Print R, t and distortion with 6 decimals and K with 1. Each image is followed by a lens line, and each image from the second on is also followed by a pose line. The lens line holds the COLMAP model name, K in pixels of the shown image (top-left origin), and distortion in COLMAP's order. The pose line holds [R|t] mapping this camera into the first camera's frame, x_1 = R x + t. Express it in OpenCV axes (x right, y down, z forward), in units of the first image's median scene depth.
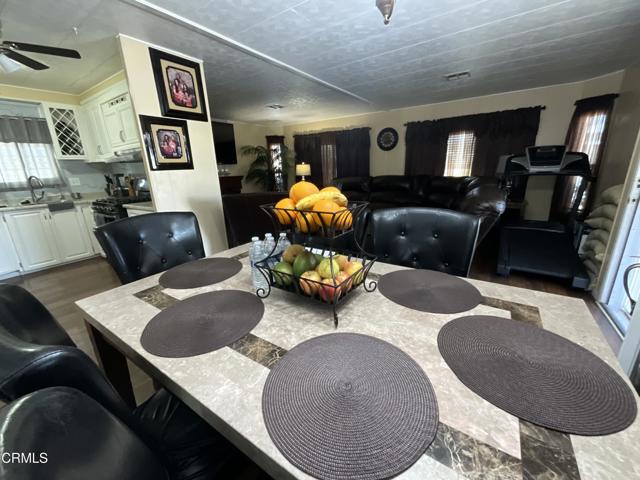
lens RADIAL K [[258.0, 0, 320.0], [0, 258.0, 239.1], [0, 0, 1]] dist [-0.004043, 0.000888]
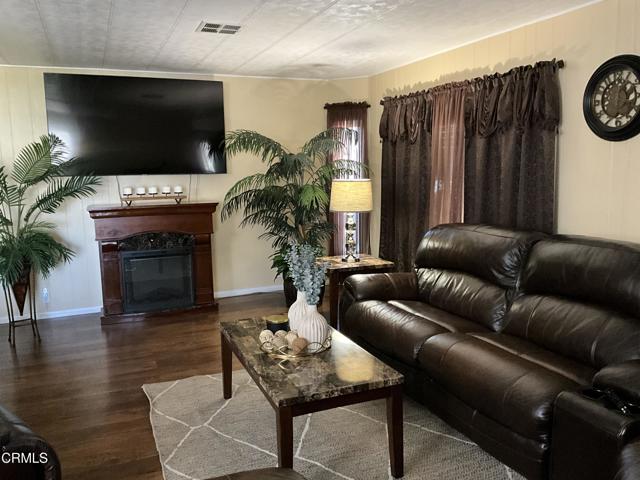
lens RADIAL K [[528.7, 0, 319.0], [0, 528.7, 242.4], [0, 0, 1]] dist [0.064858, -0.130856]
pose [[0.838702, 0.094154, -0.536390, 0.465455], [-0.156607, 0.985036, -0.071966, -0.240097], [0.521587, 0.144360, 0.840896, 0.624940]]
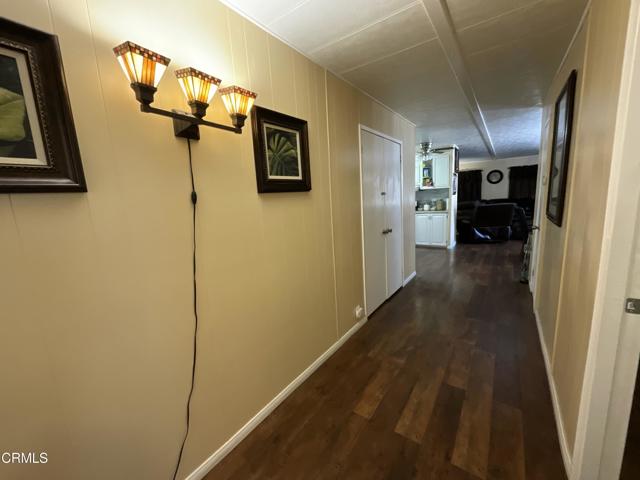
lens RADIAL K [[258.0, 0, 315.9], [0, 258.0, 239.3], [0, 0, 1]] dist [-0.004043, 0.000888]
pose [[0.998909, -0.013308, -0.044764, -1.201454], [0.008097, 0.993376, -0.114625, 0.272800], [0.045993, 0.114137, 0.992400, -0.929365]]
